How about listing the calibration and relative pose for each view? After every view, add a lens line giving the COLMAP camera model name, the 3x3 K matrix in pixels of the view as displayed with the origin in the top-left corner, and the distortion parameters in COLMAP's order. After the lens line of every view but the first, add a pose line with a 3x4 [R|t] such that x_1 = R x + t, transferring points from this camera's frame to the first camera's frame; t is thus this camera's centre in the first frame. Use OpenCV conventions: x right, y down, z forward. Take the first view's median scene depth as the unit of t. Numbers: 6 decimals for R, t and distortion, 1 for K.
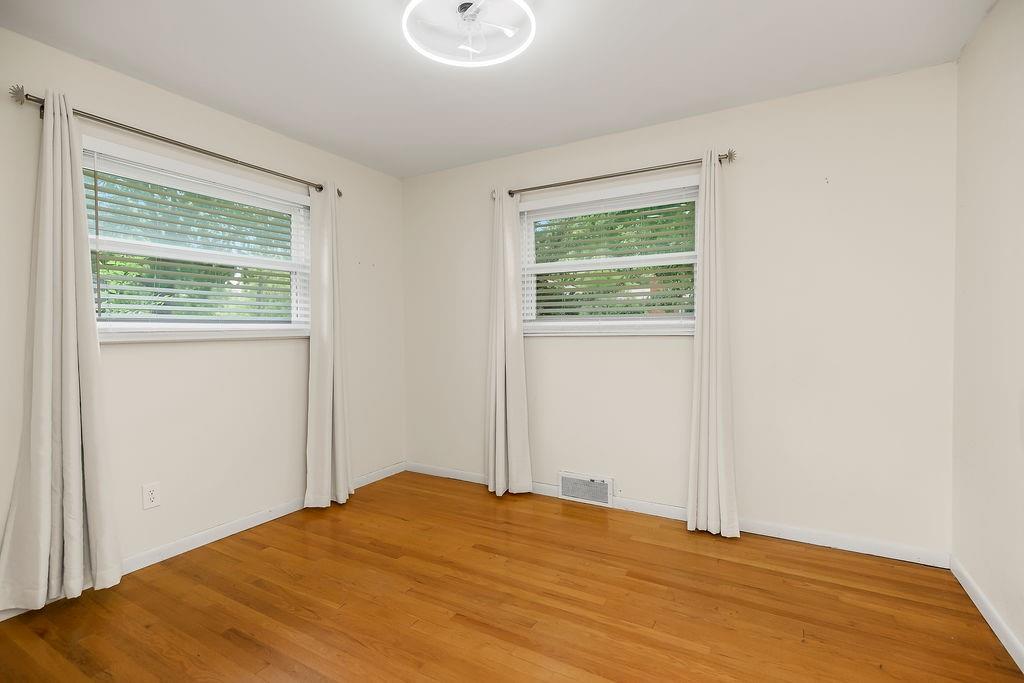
lens RADIAL K [[473.3, 0, 532.7], [0, 473.3, 347.6], [0, 0, 1]] dist [-0.008711, 0.003594]
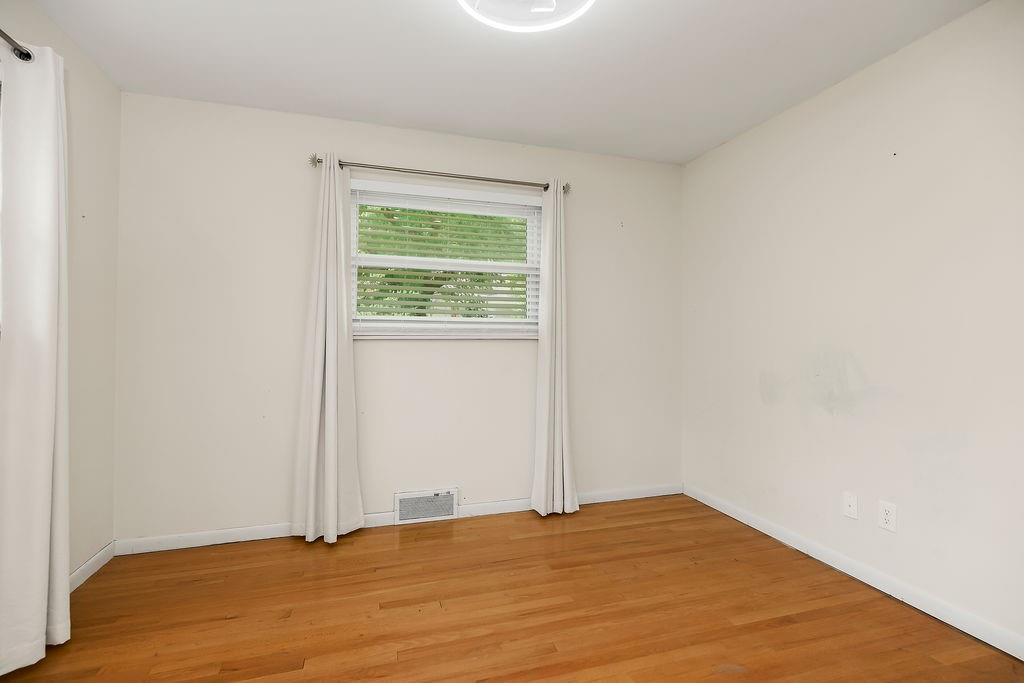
lens RADIAL K [[473.3, 0, 514.1], [0, 473.3, 336.9], [0, 0, 1]] dist [-0.008711, 0.003594]
pose [[0.692490, 0.008867, 0.721373, -0.476553], [0.015825, 0.999497, -0.027476, -0.000870], [-0.721254, 0.030443, 0.692001, 0.256045]]
